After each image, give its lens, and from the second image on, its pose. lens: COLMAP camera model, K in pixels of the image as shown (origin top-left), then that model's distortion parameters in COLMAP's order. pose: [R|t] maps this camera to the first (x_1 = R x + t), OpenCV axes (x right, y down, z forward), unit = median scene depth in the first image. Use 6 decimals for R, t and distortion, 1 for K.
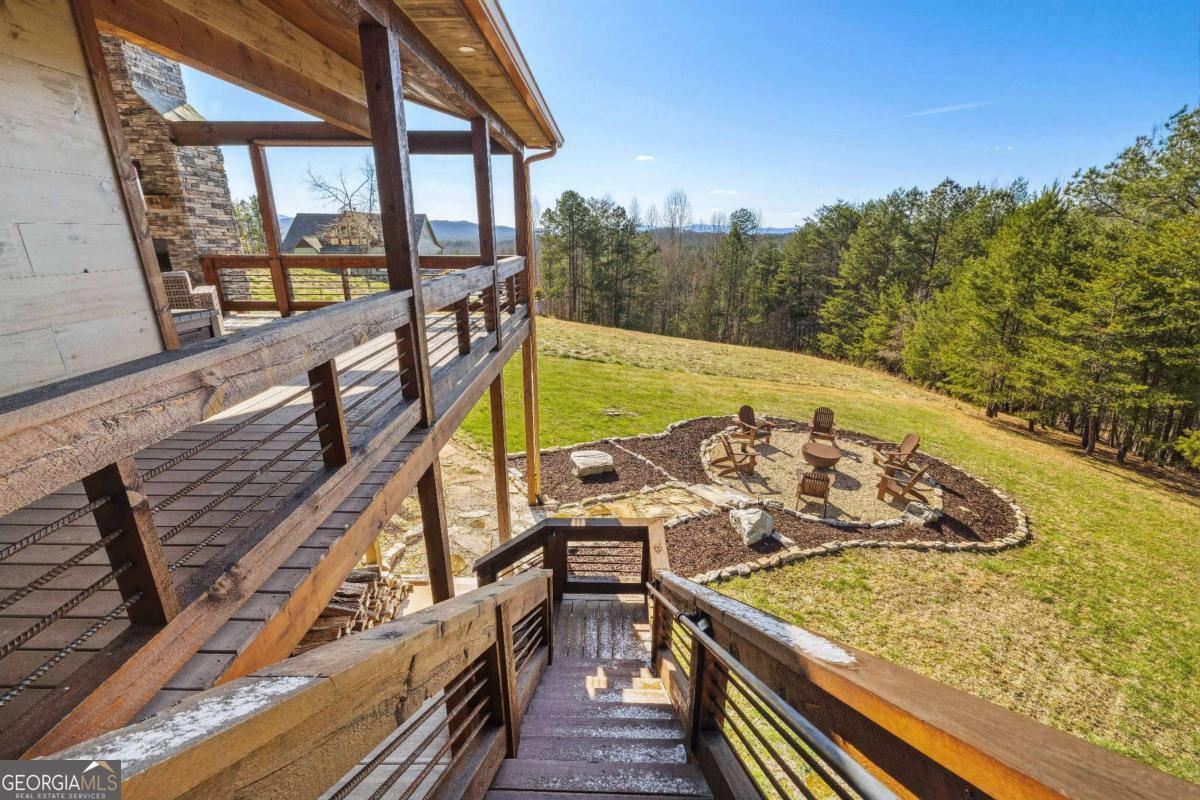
lens RADIAL K [[529.0, 0, 600.0], [0, 529.0, 400.0], [0, 0, 1]] dist [-0.002456, 0.000064]
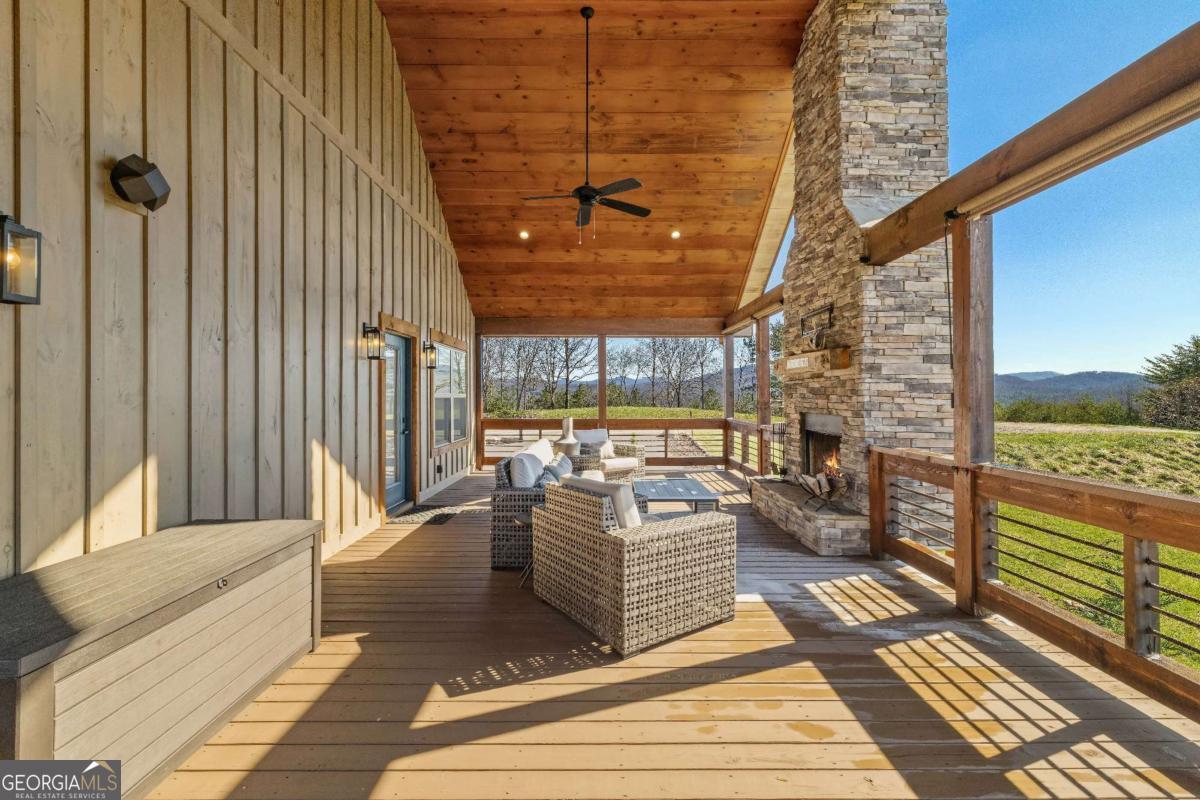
lens RADIAL K [[504.7, 0, 599.1], [0, 504.7, 394.5], [0, 0, 1]] dist [-0.000341, 0.000164]
pose [[0.015055, -0.001761, -0.999885, -0.204539], [-0.302234, 0.953213, -0.006229, -0.210797], [0.953115, 0.302293, 0.013818, 0.630810]]
